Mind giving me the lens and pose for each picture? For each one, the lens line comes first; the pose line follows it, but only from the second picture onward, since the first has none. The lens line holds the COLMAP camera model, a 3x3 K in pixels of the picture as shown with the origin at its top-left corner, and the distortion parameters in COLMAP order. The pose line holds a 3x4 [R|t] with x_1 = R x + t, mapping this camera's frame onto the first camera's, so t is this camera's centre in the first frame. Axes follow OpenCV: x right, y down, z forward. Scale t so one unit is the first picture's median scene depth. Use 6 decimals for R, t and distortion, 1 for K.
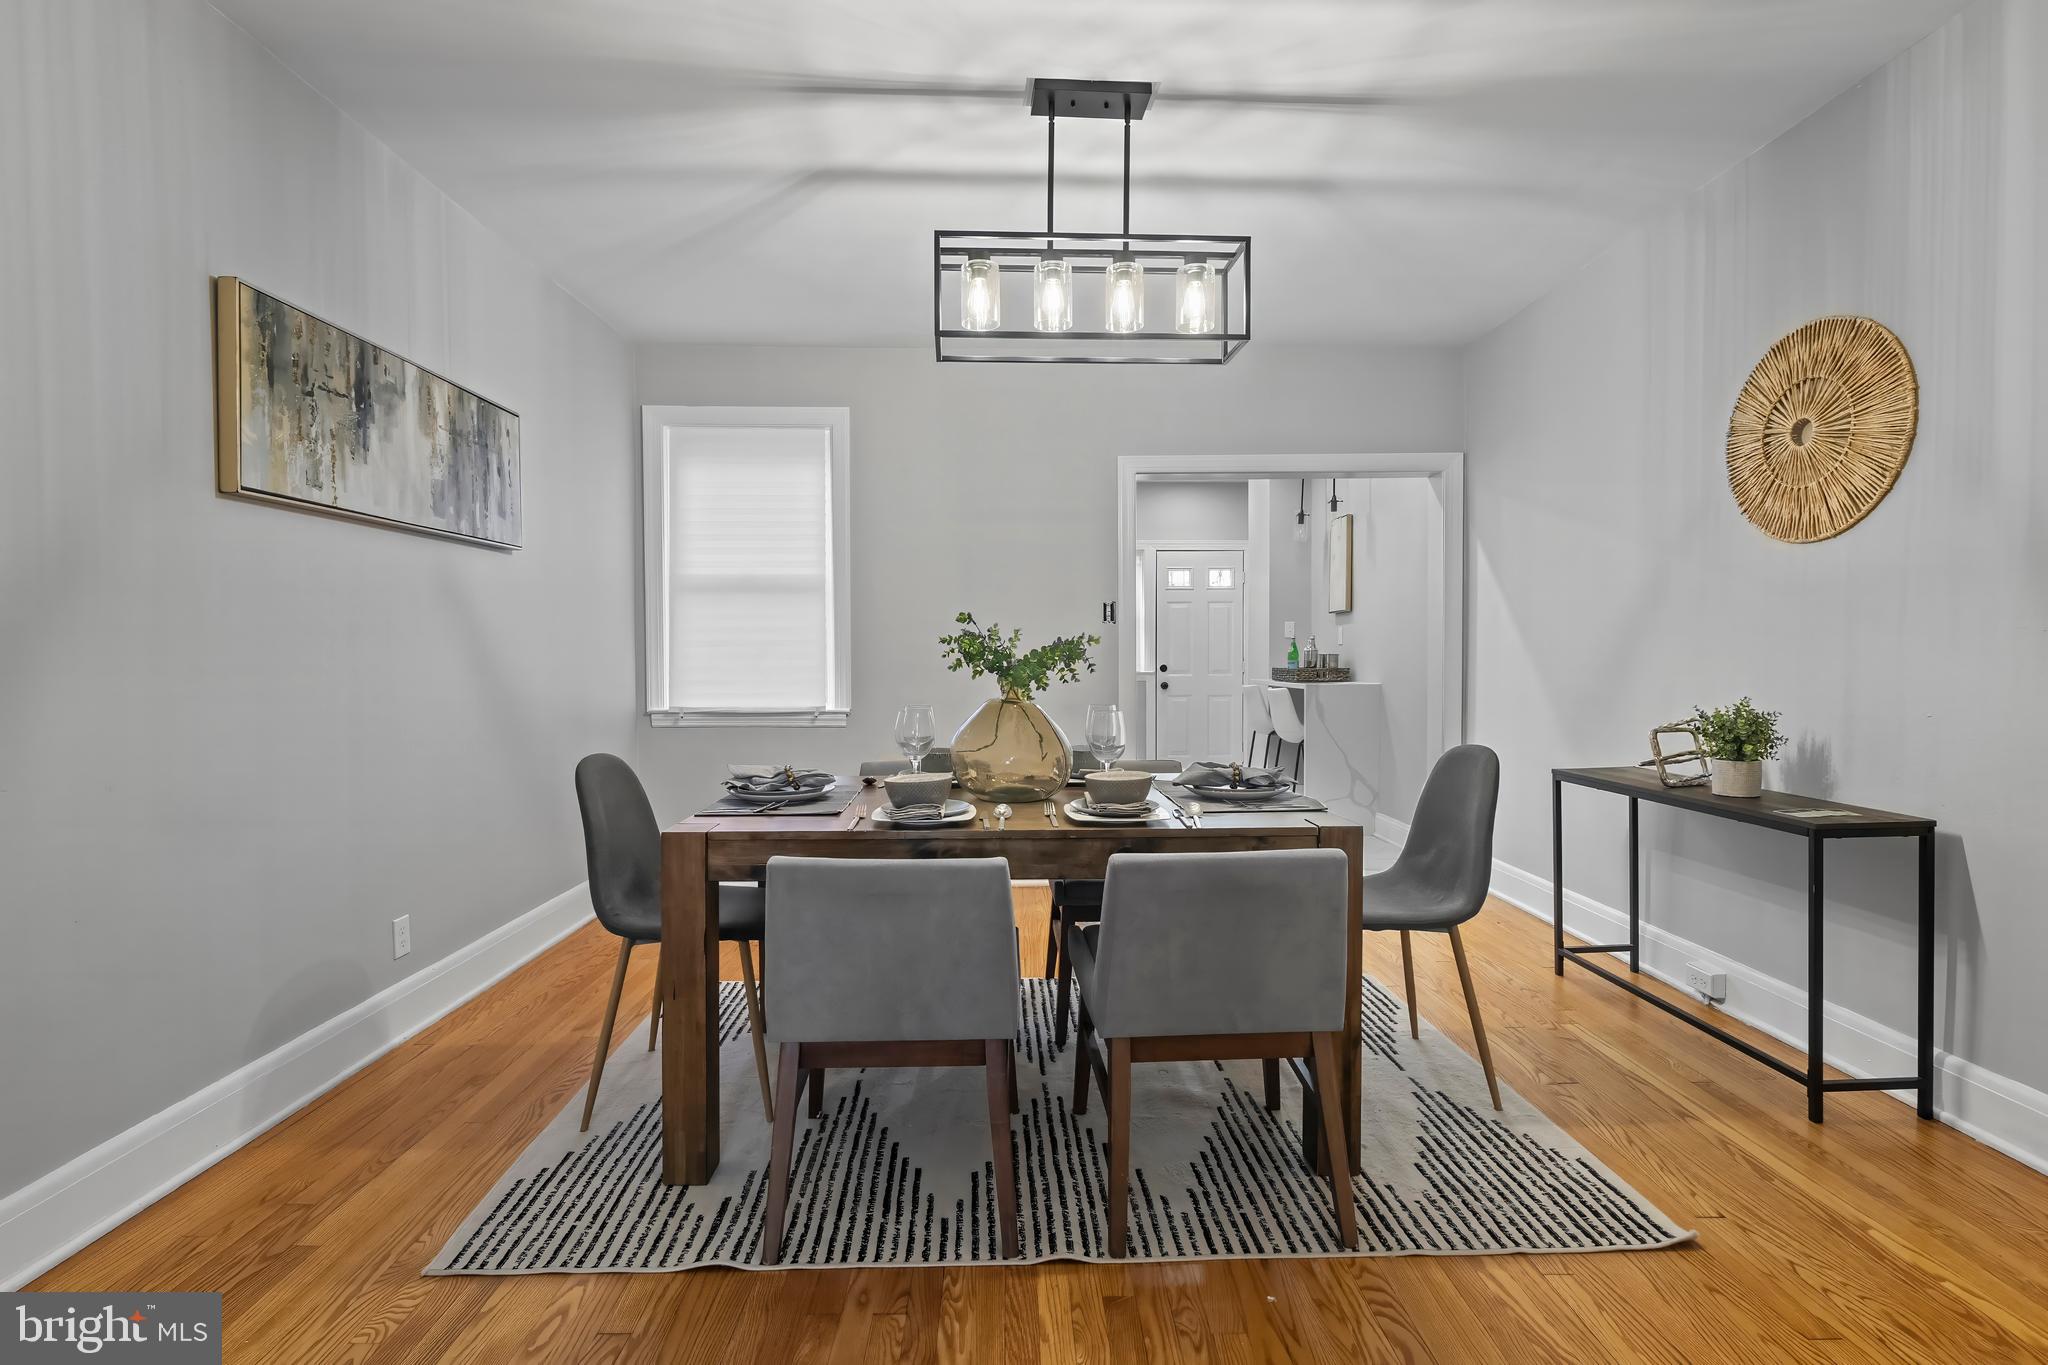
lens RADIAL K [[939.3, 0, 1015.1], [0, 939.3, 691.3], [0, 0, 1]] dist [-0.009300, 0.002428]
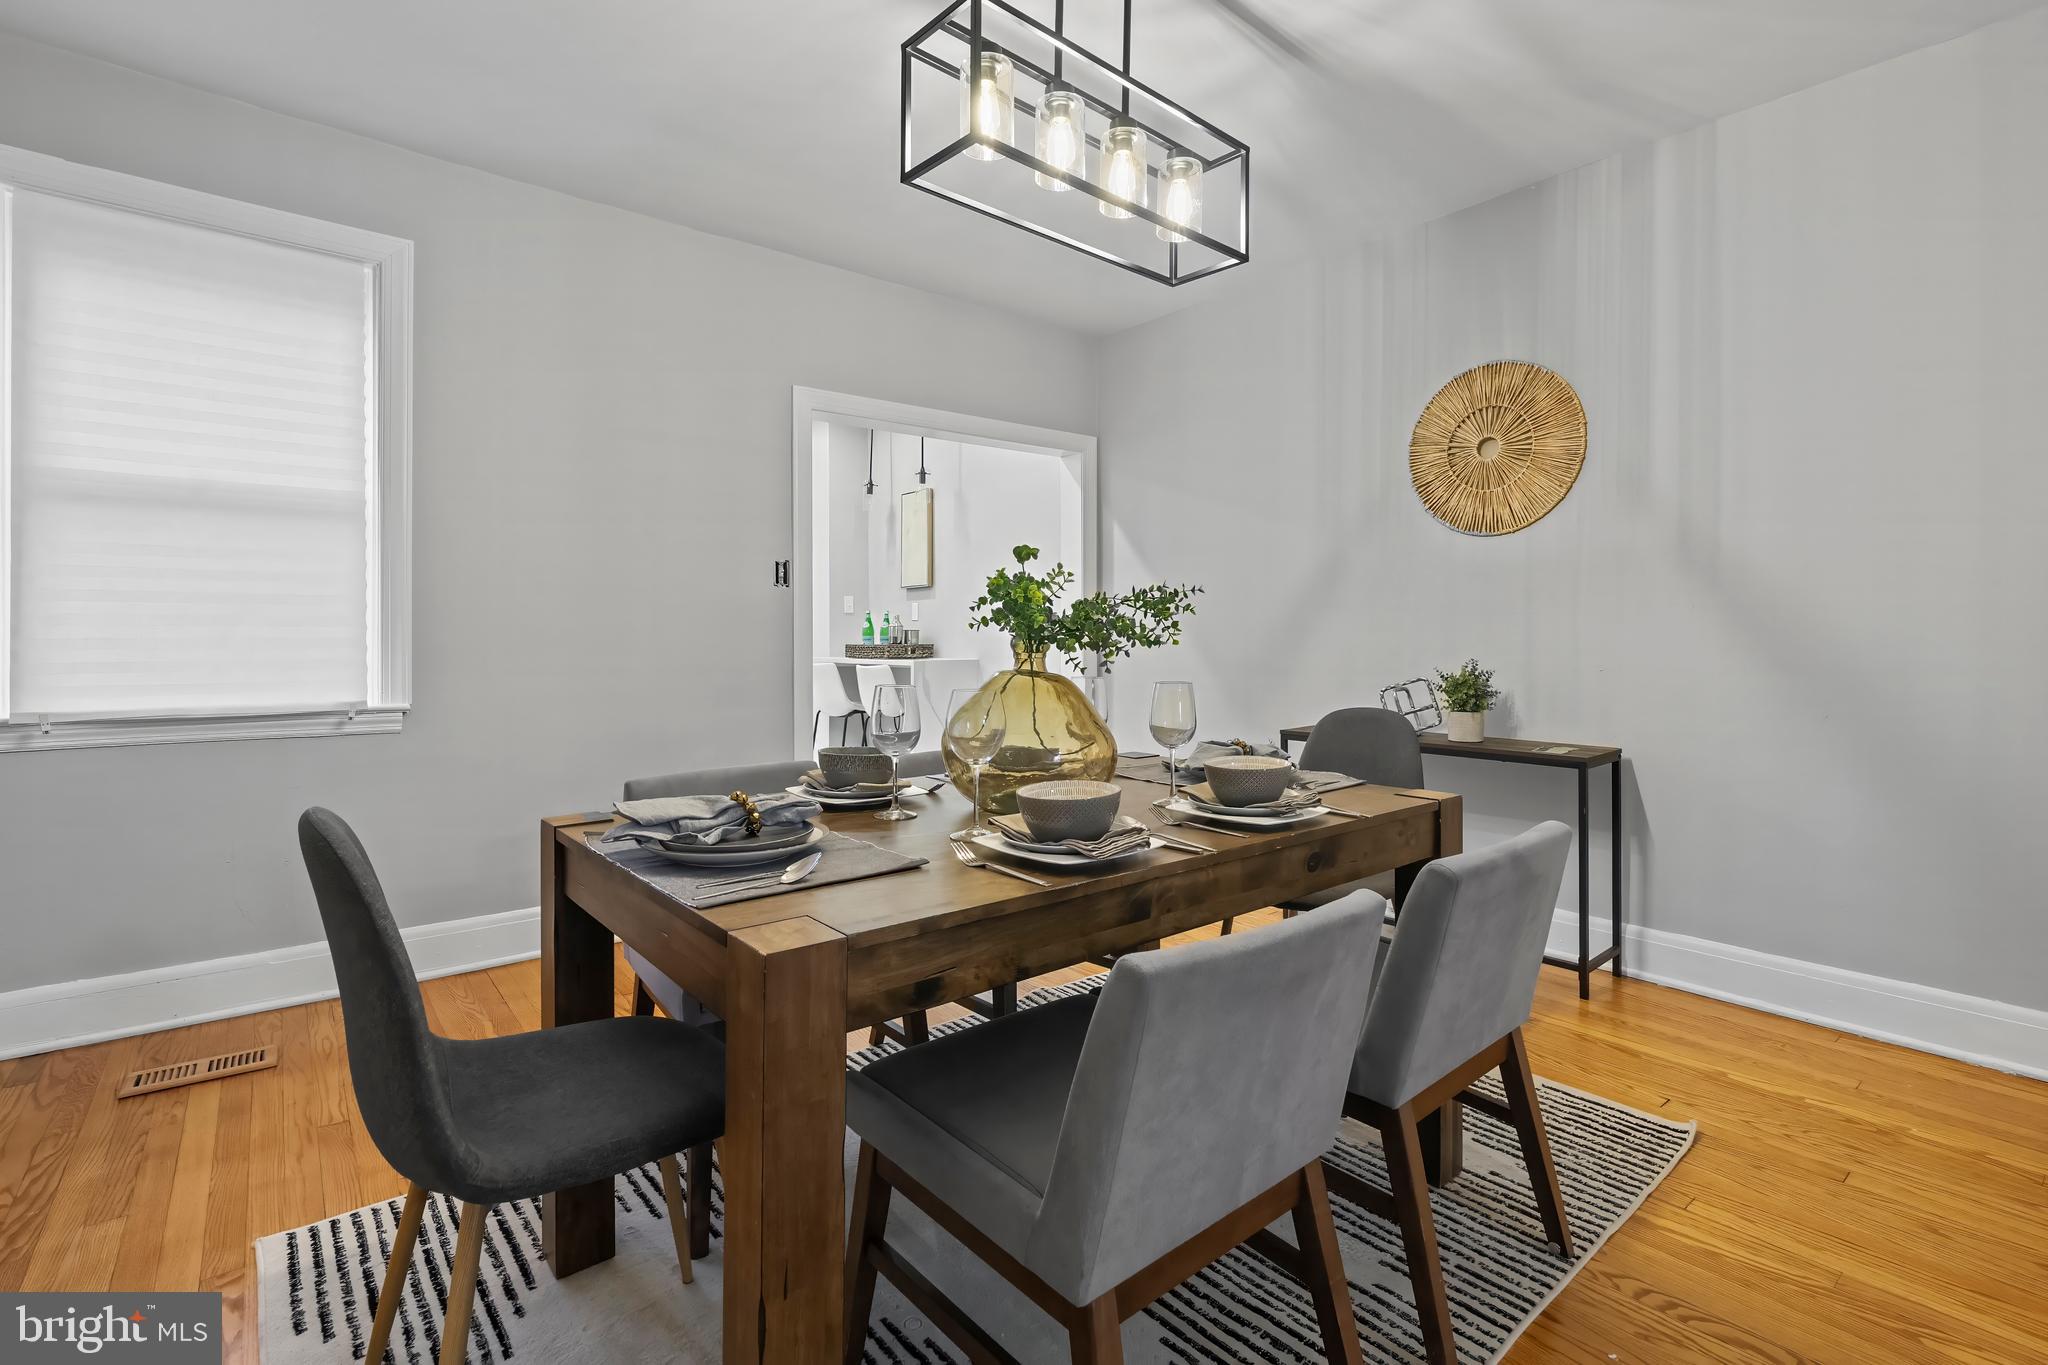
lens RADIAL K [[939.3, 0, 1015.7], [0, 939.3, 645.4], [0, 0, 1]] dist [-0.009300, 0.002428]
pose [[0.784643, -0.001593, 0.619946, -0.475399], [0.021351, 0.999473, -0.024455, 0.006070], [-0.619581, 0.032425, 0.784263, 0.451988]]
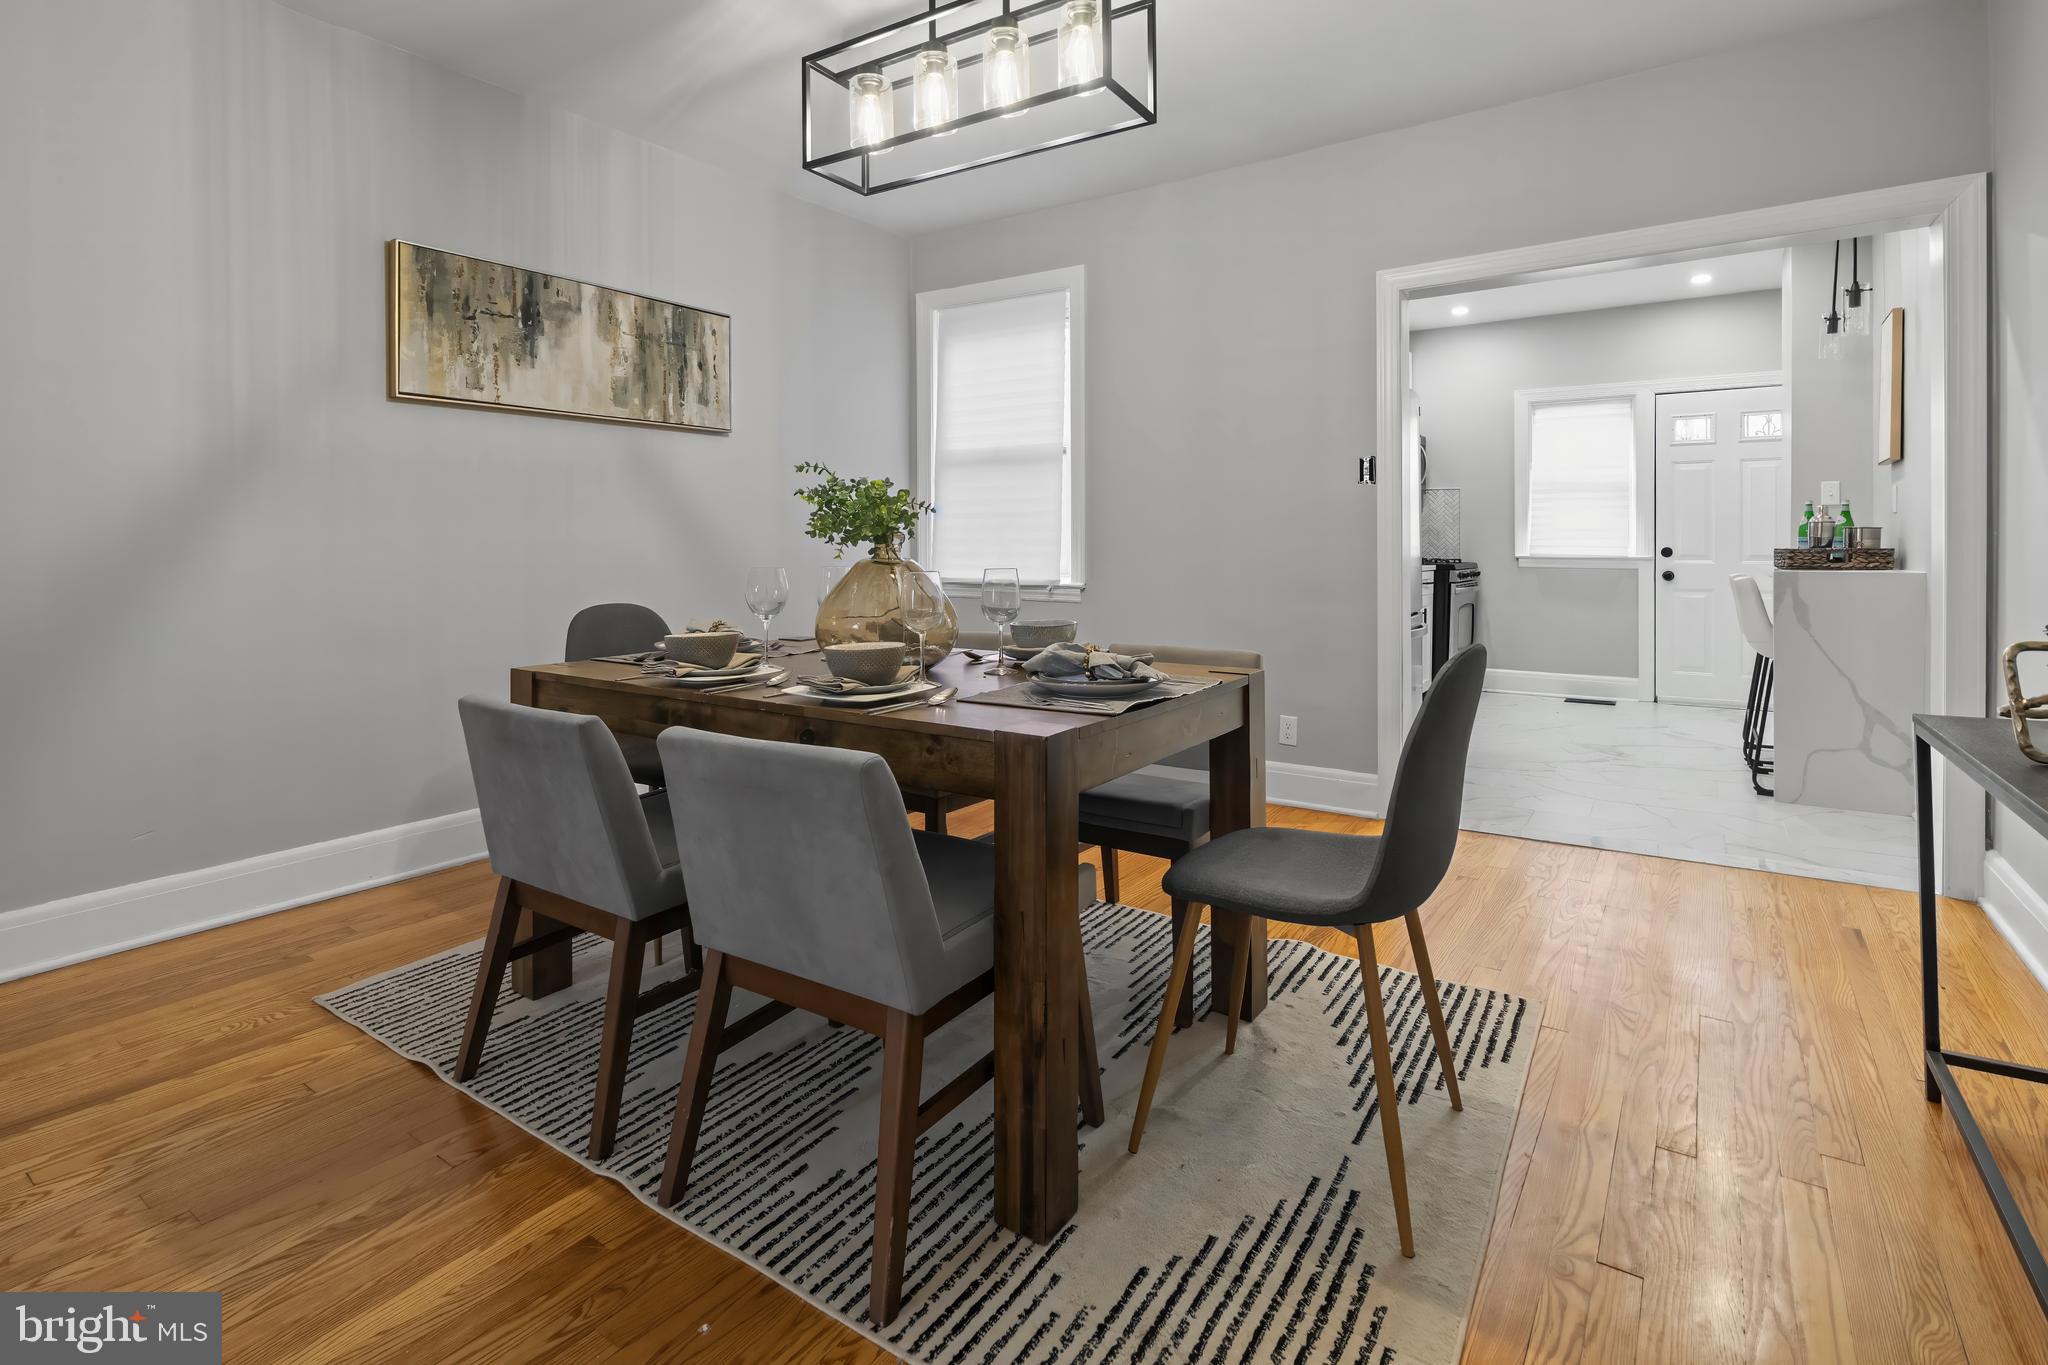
lens RADIAL K [[973.3, 0, 1041.8], [0, 973.3, 554.2], [0, 0, 1]] dist [-0.006103, 0.000598]
pose [[0.821197, 0.008347, -0.570584, 0.659711], [-0.025096, 0.999454, -0.021498, 0.020614], [0.570093, 0.031973, 0.820958, 0.340273]]
